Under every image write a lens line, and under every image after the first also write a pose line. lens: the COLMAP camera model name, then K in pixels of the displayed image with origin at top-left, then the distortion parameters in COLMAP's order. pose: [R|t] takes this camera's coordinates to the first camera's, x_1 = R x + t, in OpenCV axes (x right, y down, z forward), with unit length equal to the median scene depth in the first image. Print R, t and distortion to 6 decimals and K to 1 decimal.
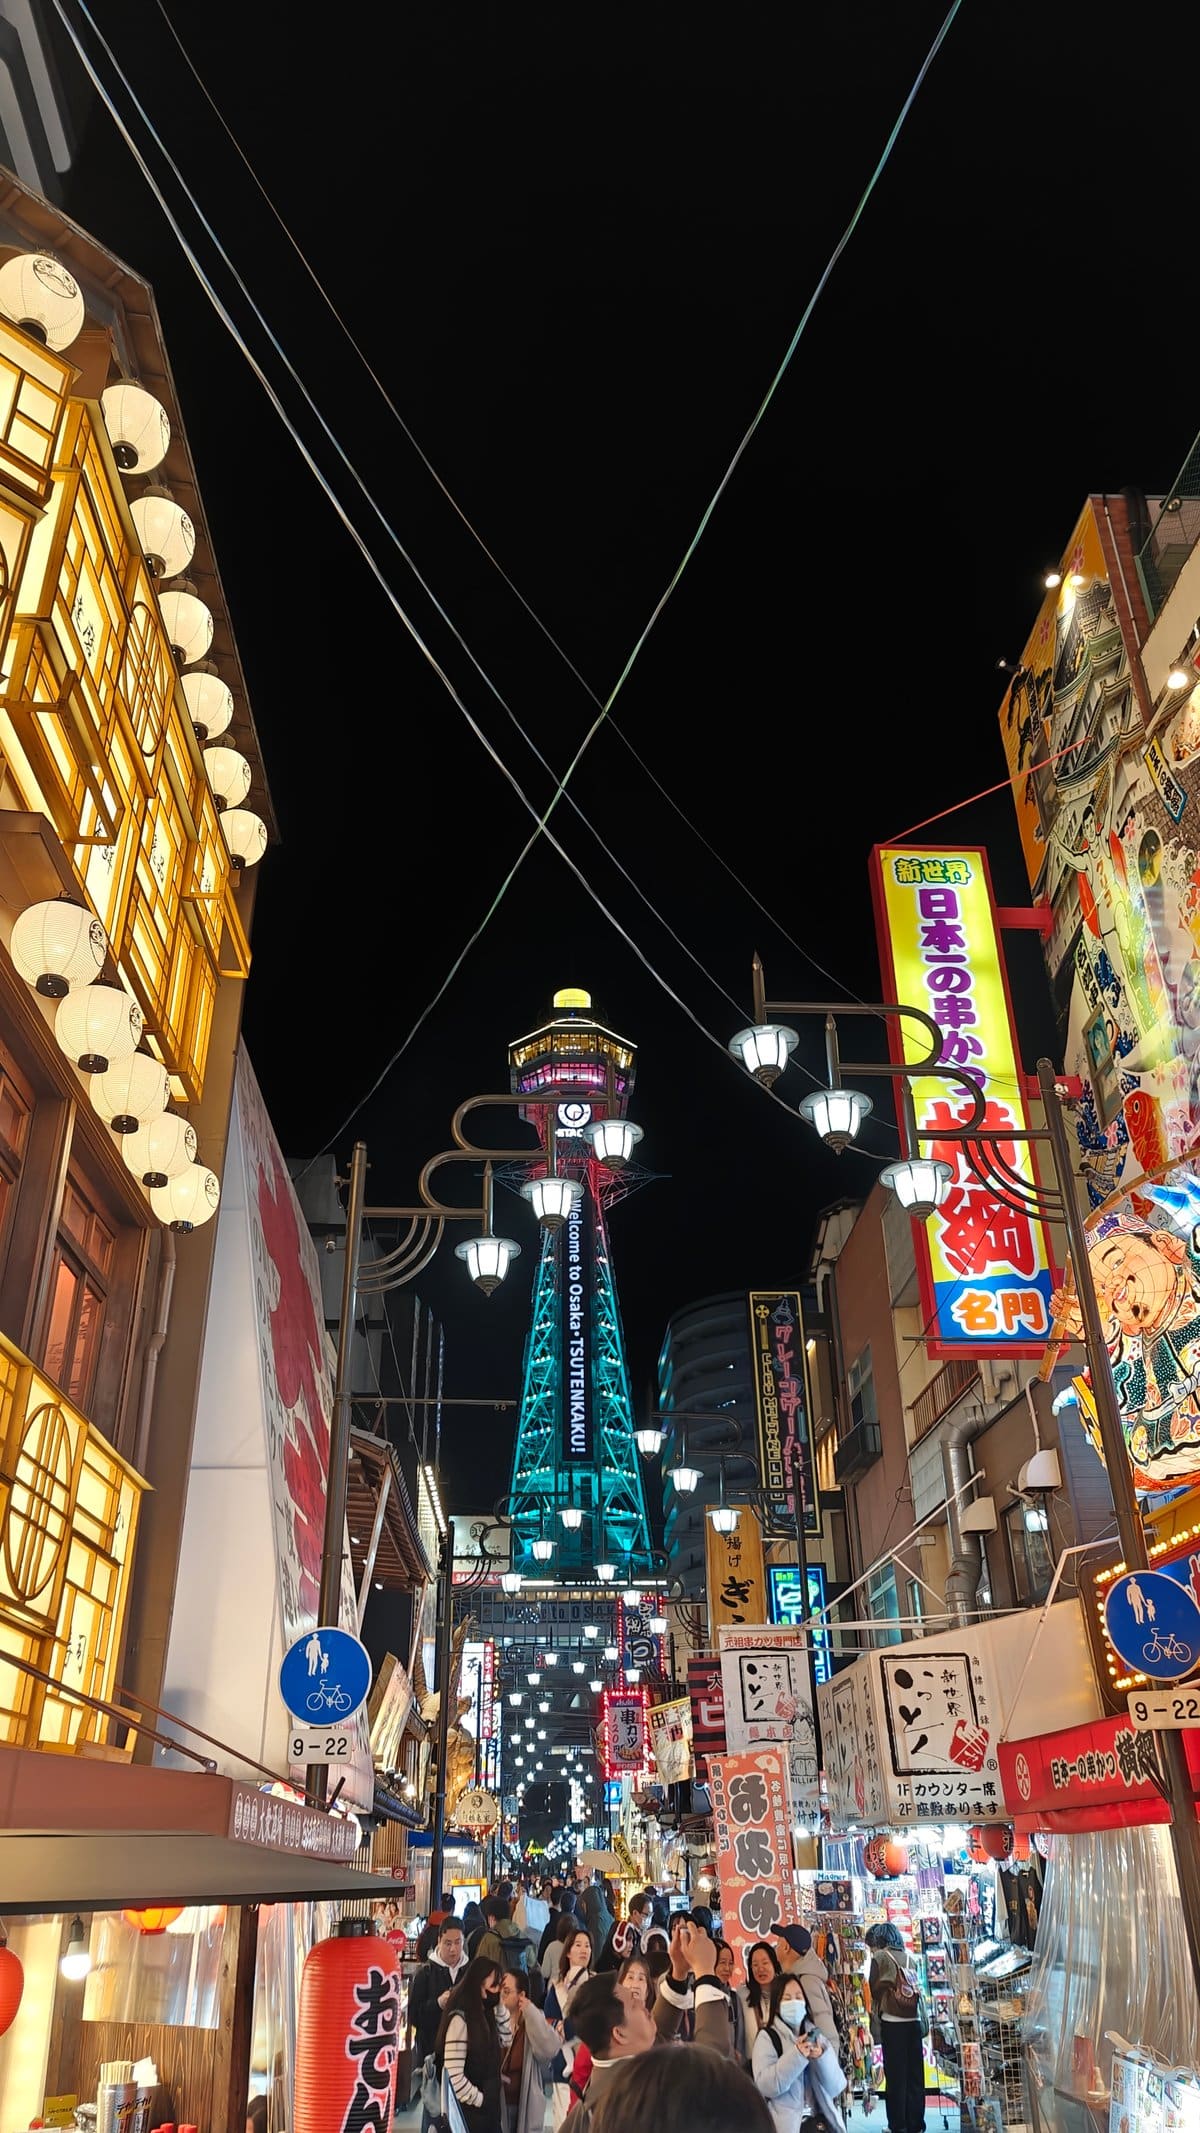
lens RADIAL K [[1488.4, 0, 590.3], [0, 1488.4, 1074.5], [0, 0, 1]] dist [0.025867, -0.000337]
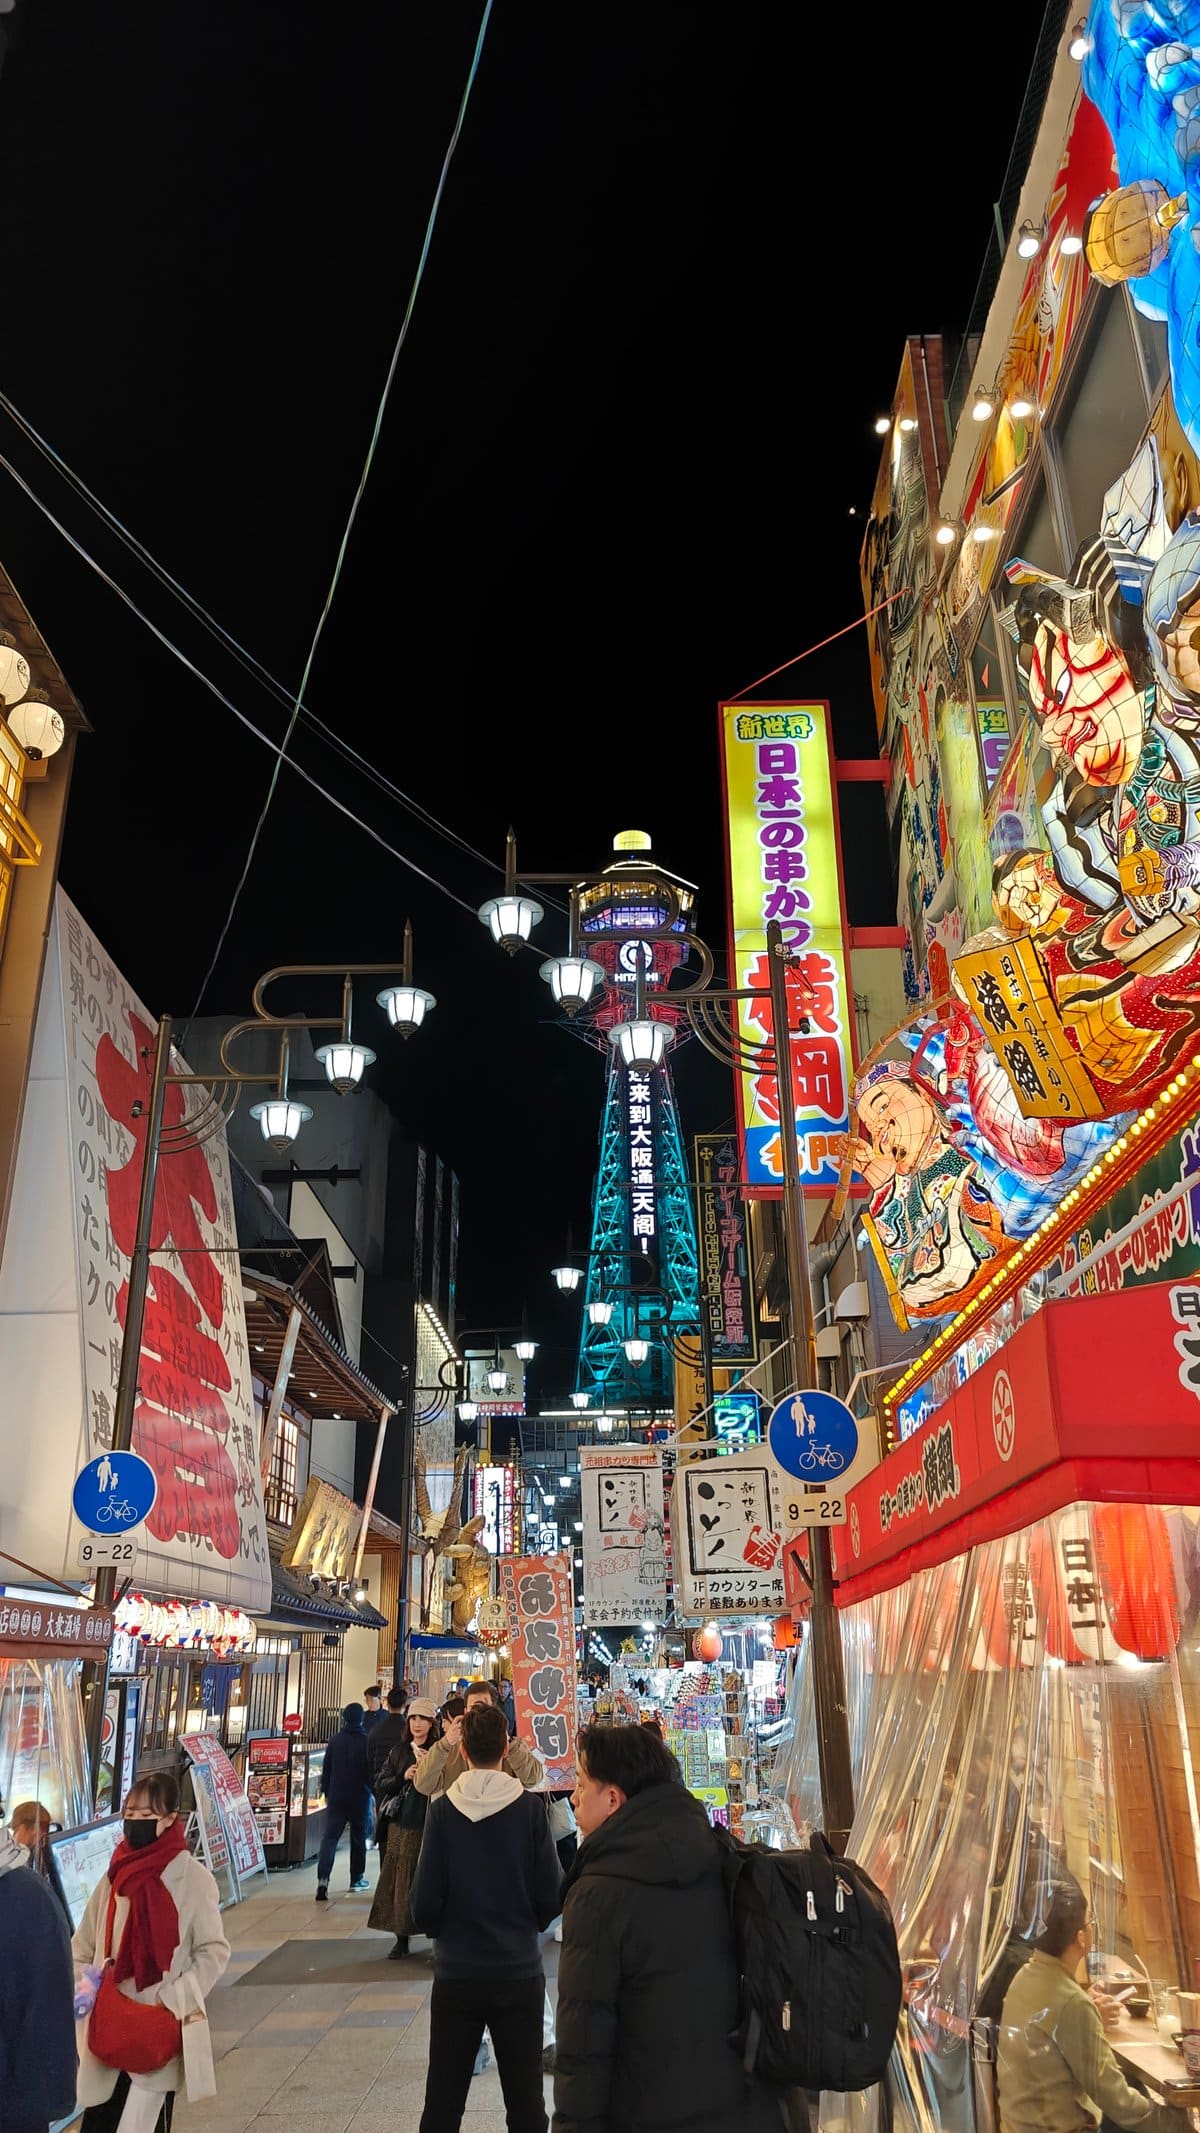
lens RADIAL K [[1488.4, 0, 591.7], [0, 1488.4, 1062.8], [0, 0, 1]] dist [0.025867, -0.000337]
pose [[0.998080, -0.026270, -0.056089, 0.163023], [0.031641, 0.994769, 0.097125, -0.011213], [0.053244, -0.098714, 0.993690, -0.043402]]
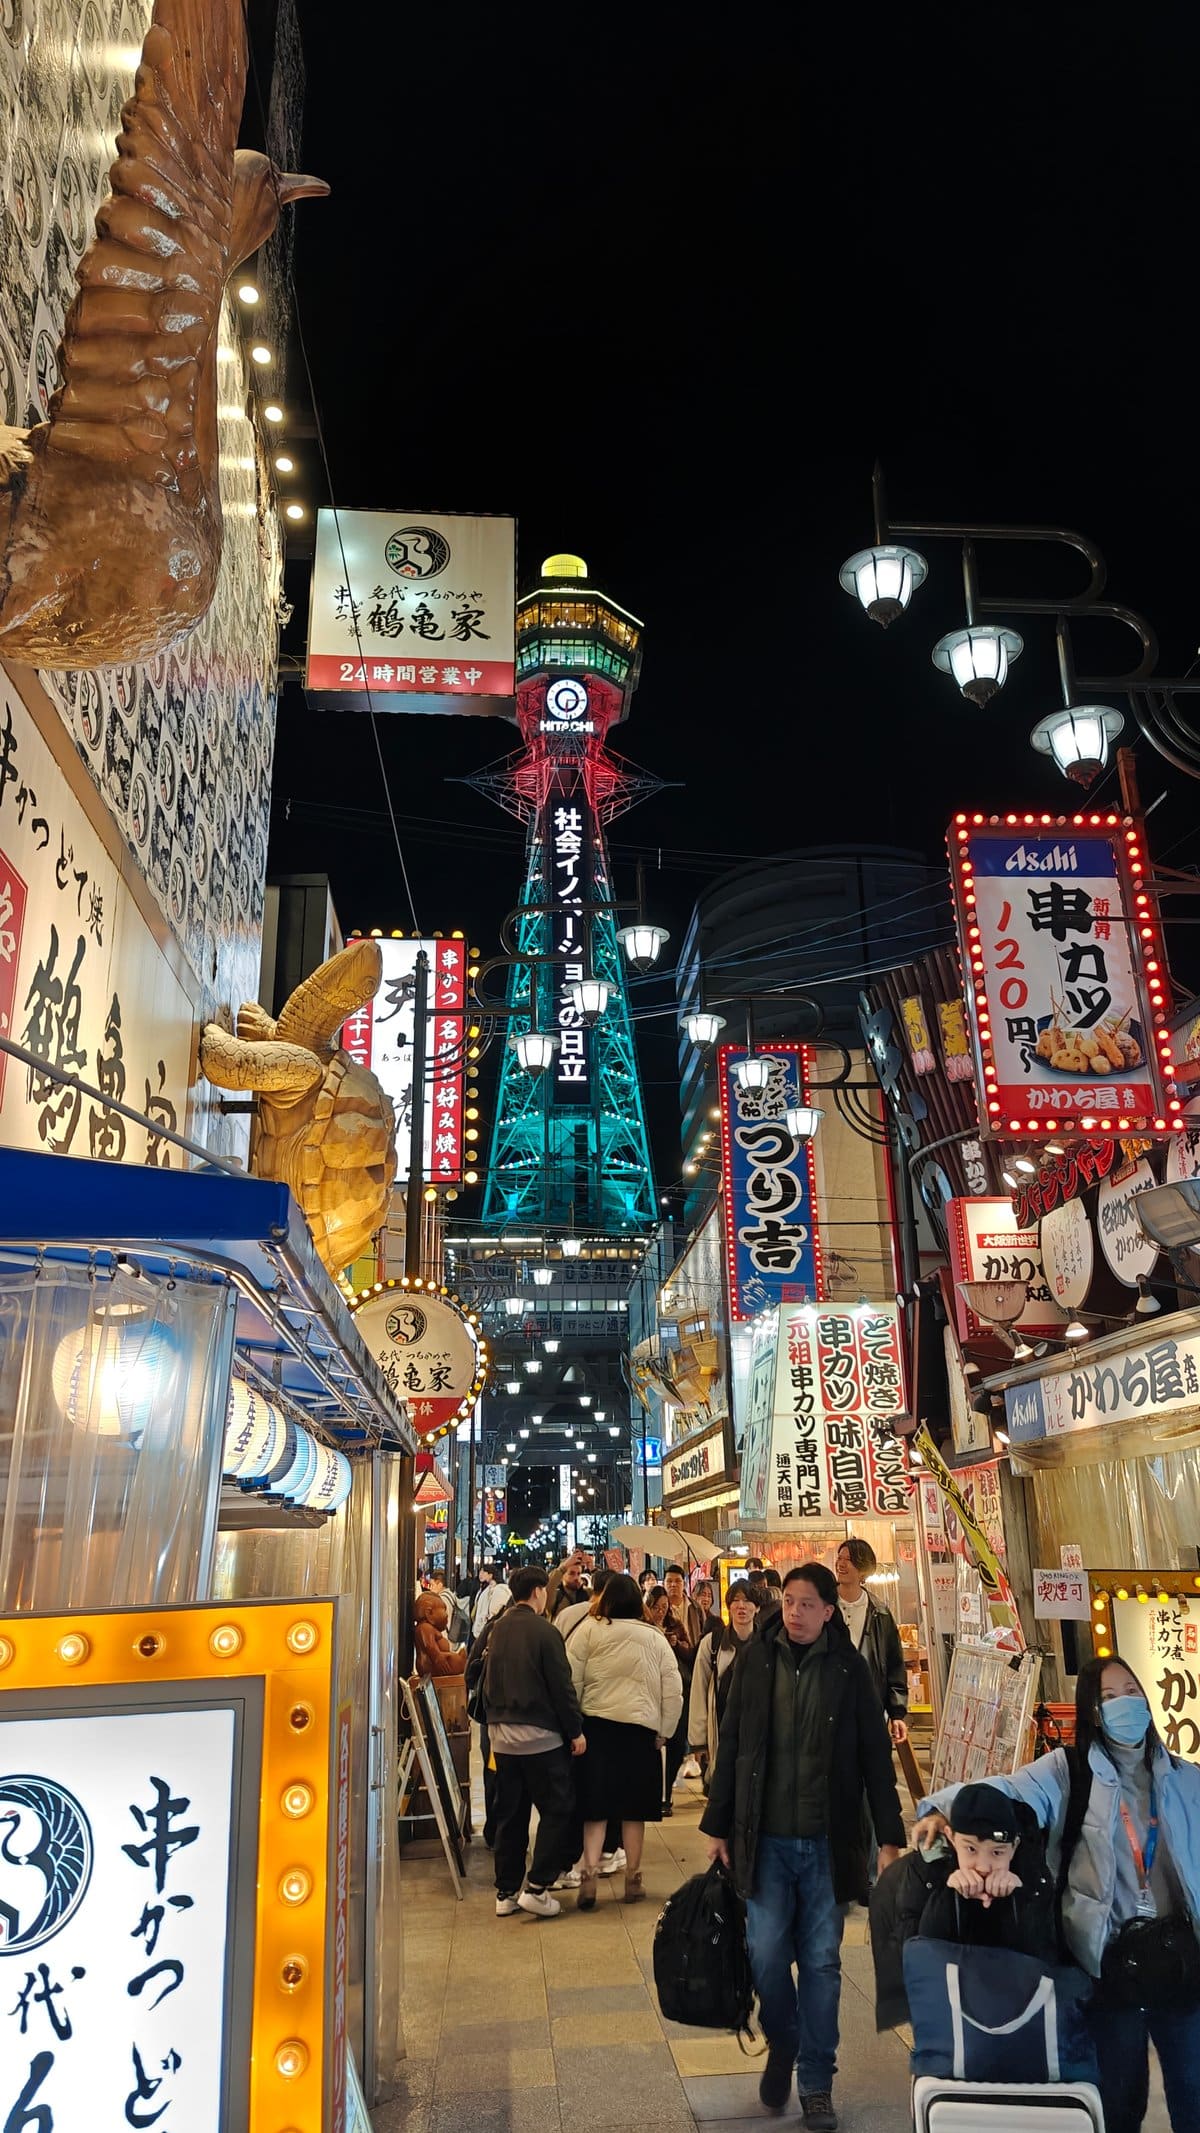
lens RADIAL K [[1488.4, 0, 591.3], [0, 1488.4, 1058.7], [0, 0, 1]] dist [0.025867, -0.000337]
pose [[0.999847, 0.005185, 0.016710, -0.117936], [-0.007839, 0.986613, 0.162893, 1.010589], [-0.015641, -0.162999, 0.986502, 1.889390]]
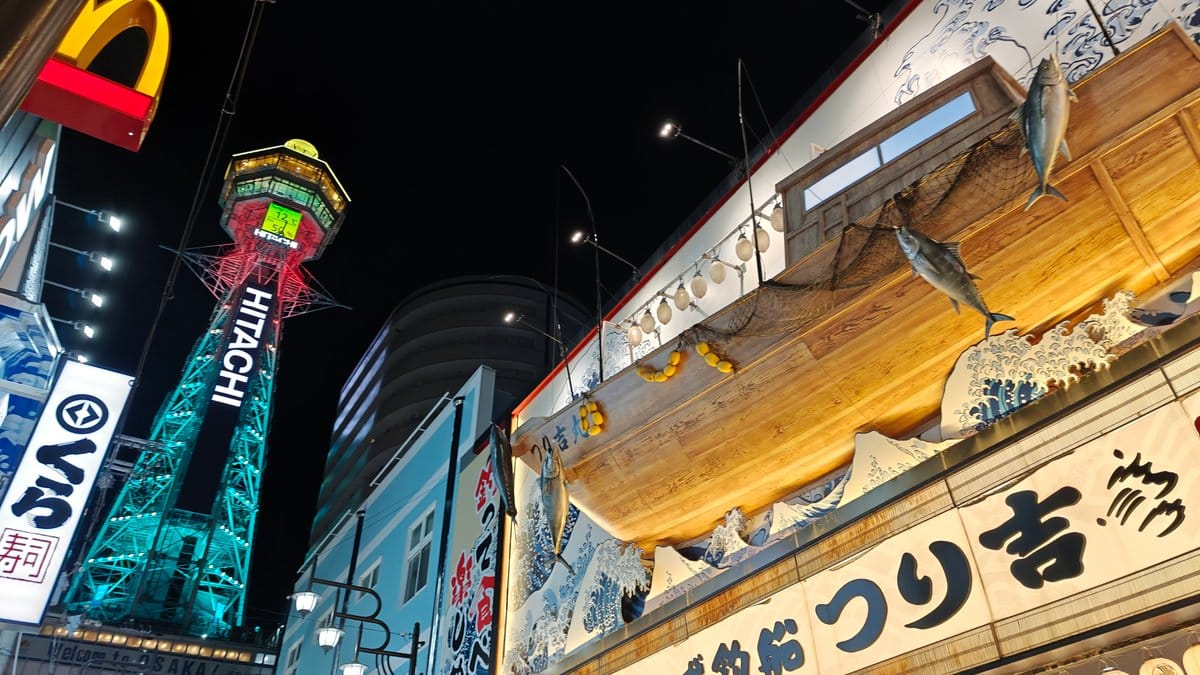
lens RADIAL K [[837.3, 0, 604.1], [0, 837.3, 339.3], [0, 0, 1]] dist [0.025867, -0.000337]
pose [[0.871353, 0.300967, 0.387508, -0.208435], [-0.228719, 0.947868, -0.221885, 2.211223], [-0.434087, 0.104710, 0.894765, 4.226267]]
